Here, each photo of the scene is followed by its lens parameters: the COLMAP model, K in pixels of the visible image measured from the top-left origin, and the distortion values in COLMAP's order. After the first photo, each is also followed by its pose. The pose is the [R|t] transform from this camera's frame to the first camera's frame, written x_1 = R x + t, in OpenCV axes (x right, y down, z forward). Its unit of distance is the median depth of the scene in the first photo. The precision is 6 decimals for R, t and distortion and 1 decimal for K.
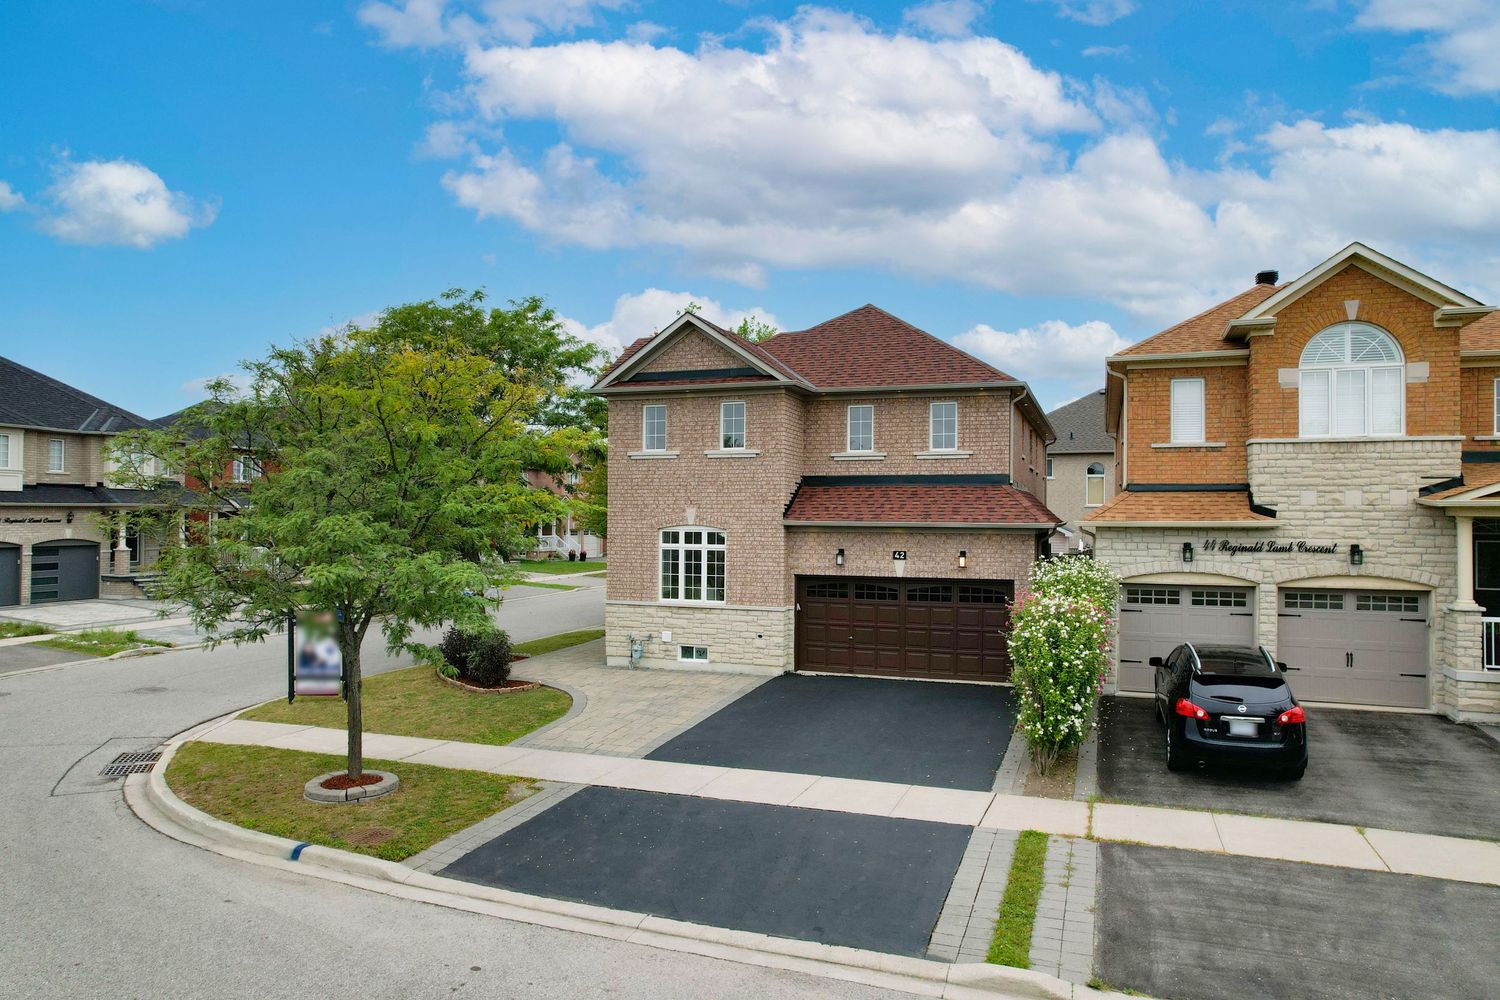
lens RADIAL K [[954.2, 0, 755.1], [0, 954.2, 495.9], [0, 0, 1]] dist [-0.090660, 0.081641]
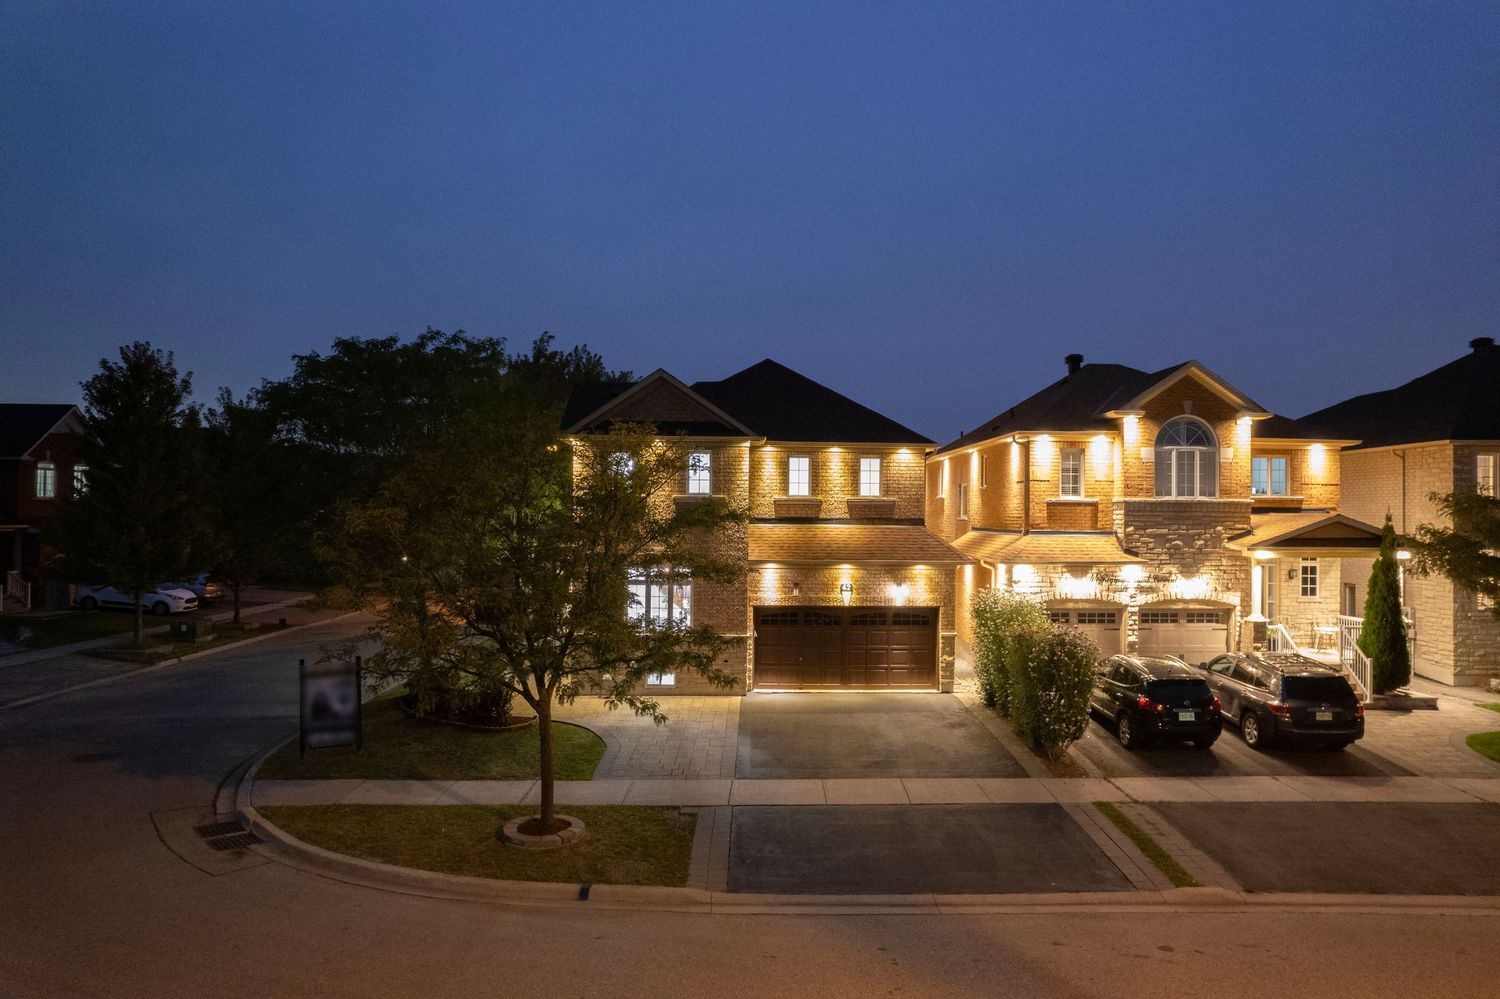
lens RADIAL K [[954.2, 0, 755.1], [0, 954.2, 495.4], [0, 0, 1]] dist [-0.090660, 0.081641]
pose [[0.934982, 0.008412, 0.354596, -0.674476], [-0.010382, 0.999939, 0.003654, -0.099515], [-0.354544, -0.007098, 0.935012, -0.123798]]
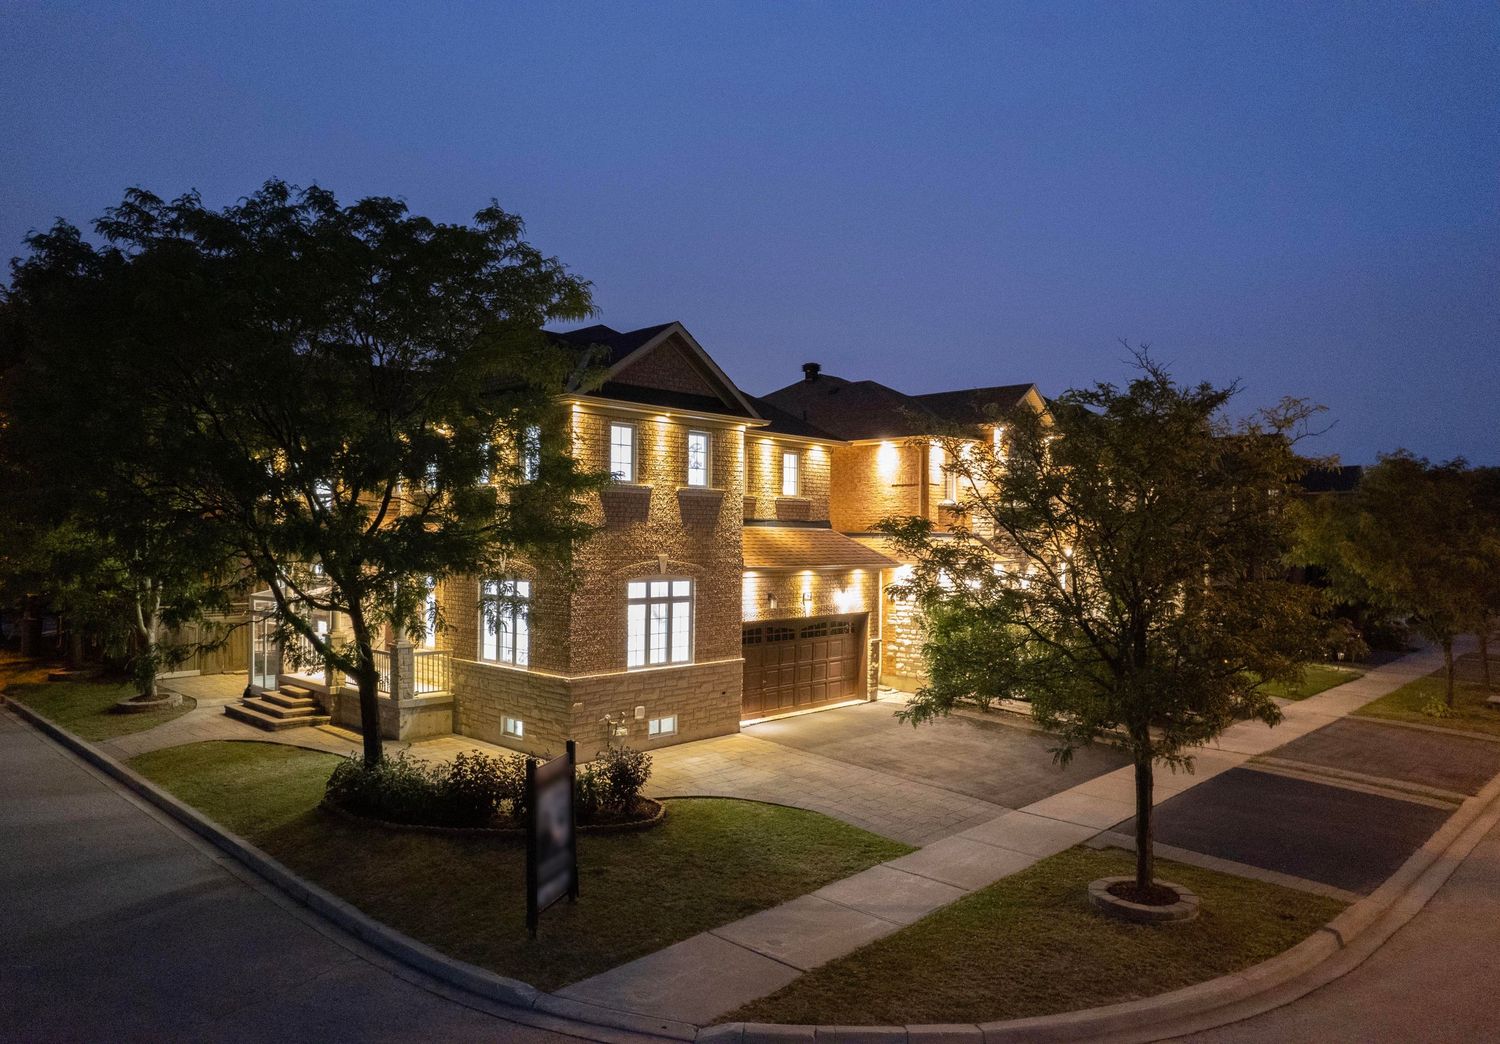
lens RADIAL K [[998.6, 0, 749.3], [0, 998.6, 525.8], [0, 0, 1]] dist [-0.010363, -0.000190]
pose [[0.415236, 0.008185, 0.909677, -1.607720], [-0.024290, 0.999703, 0.002093, -0.029539], [-0.909389, -0.022965, 0.415311, 1.086196]]
